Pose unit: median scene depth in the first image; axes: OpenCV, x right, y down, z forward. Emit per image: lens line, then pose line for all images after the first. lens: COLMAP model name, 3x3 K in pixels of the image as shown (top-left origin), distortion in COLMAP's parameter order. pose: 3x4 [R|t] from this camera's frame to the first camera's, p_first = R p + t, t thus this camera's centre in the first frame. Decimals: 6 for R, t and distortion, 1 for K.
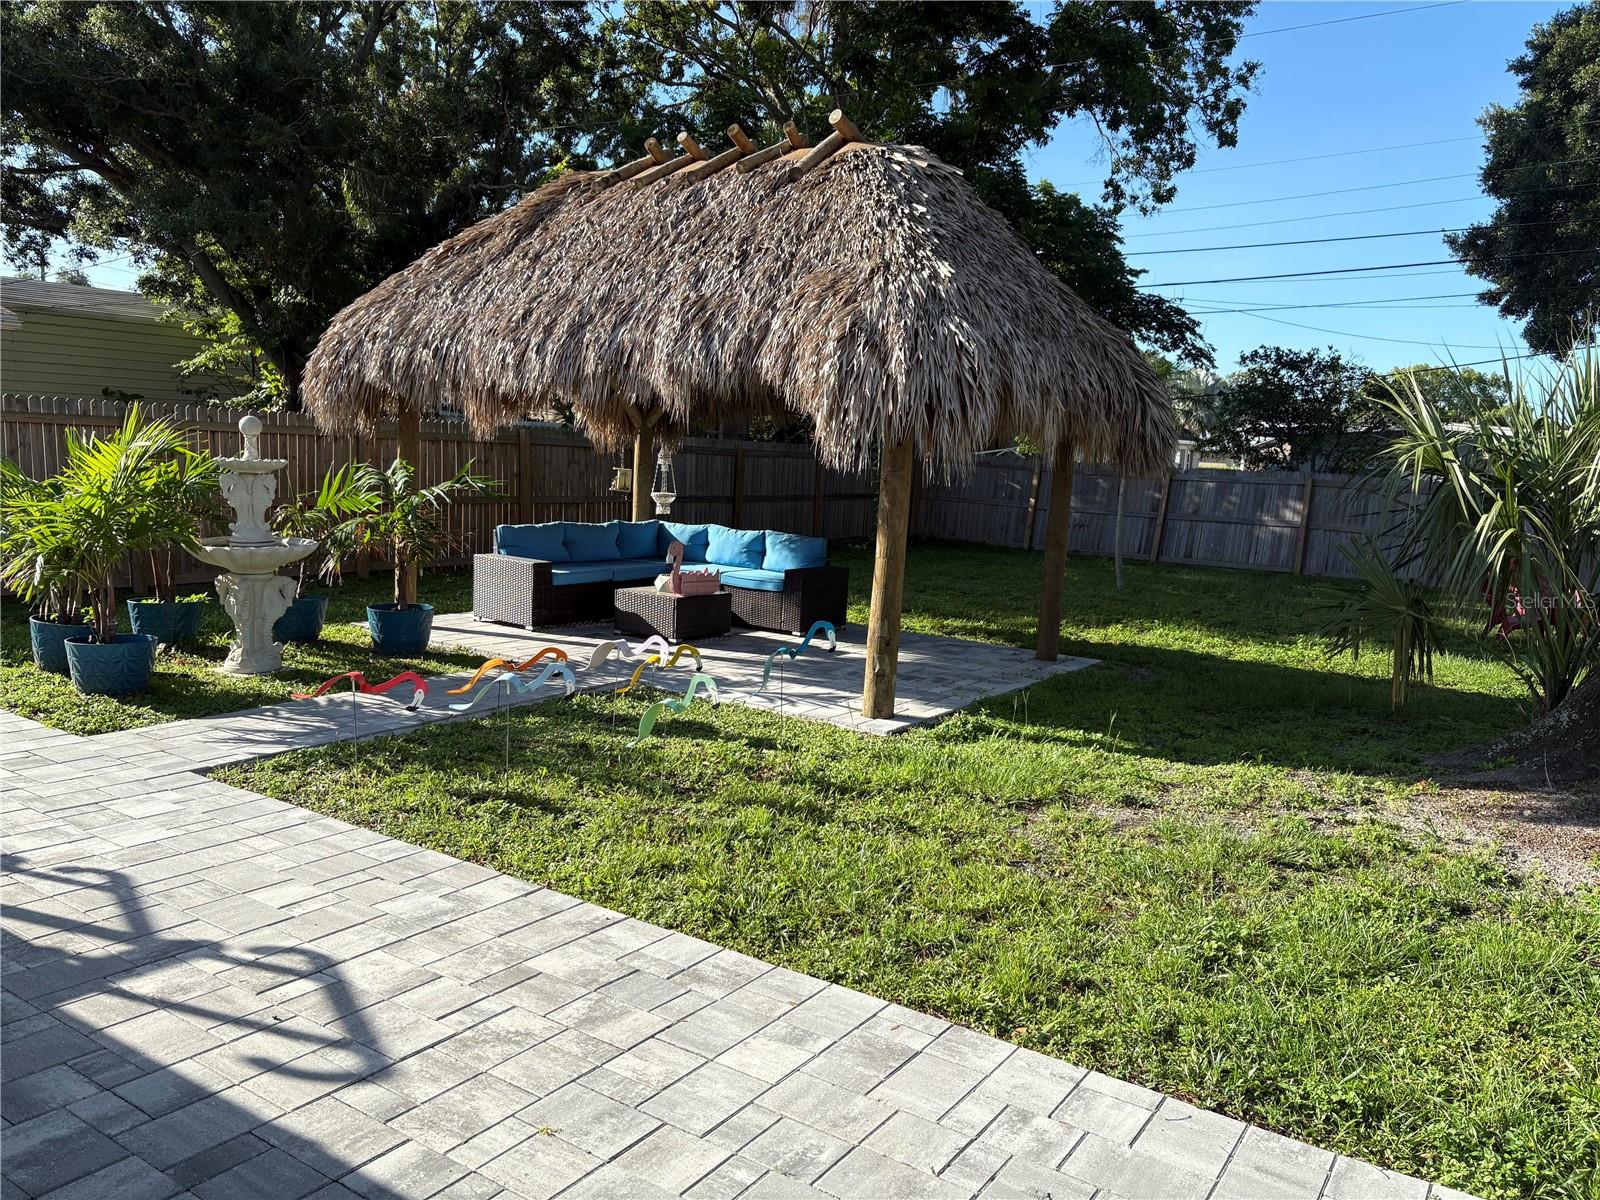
lens RADIAL K [[1204.9, 0, 798.1], [0, 1204.9, 600.2], [0, 0, 1]] dist [0.034949, -0.047811]
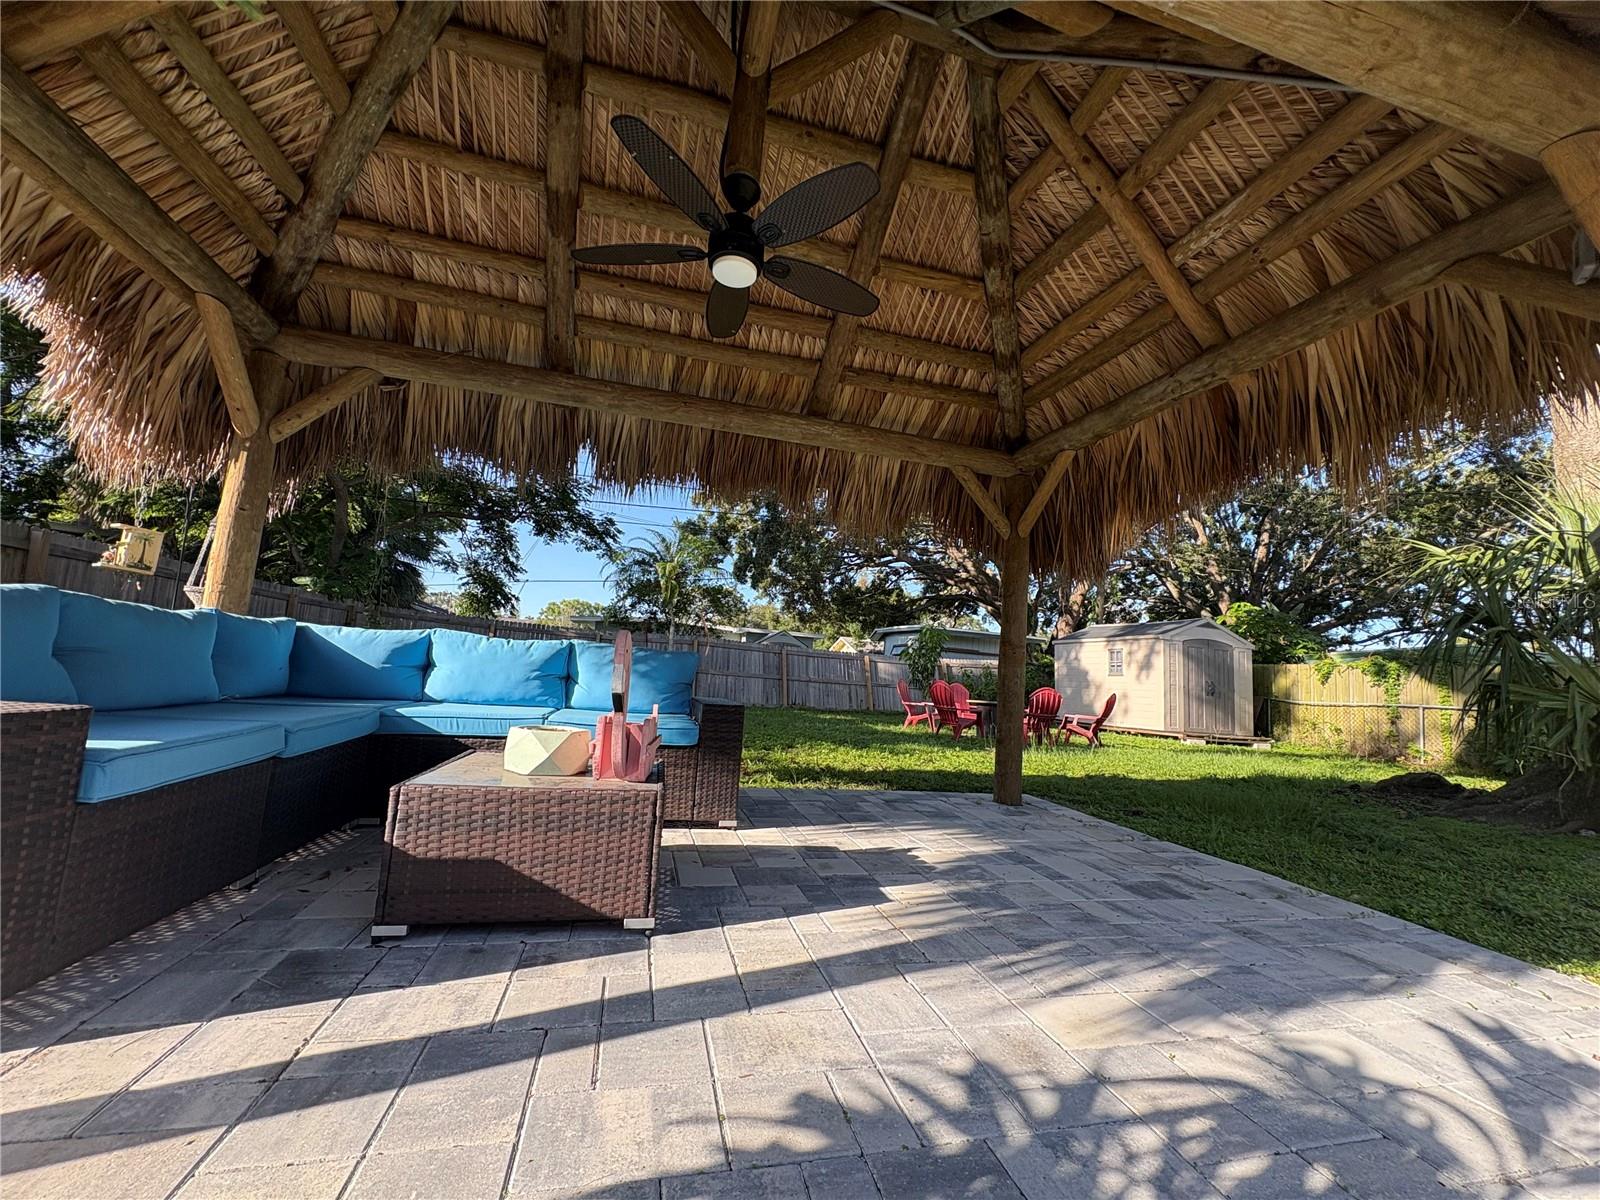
lens RADIAL K [[639.0, 0, 801.6], [0, 639.0, 595.4], [0, 0, 1]] dist [0.001051, 0.000153]
pose [[0.667028, 0.092133, 0.739314, -0.186013], [0.047910, 0.984966, -0.165973, -0.022551], [-0.743490, 0.146129, 0.652586, 0.706553]]
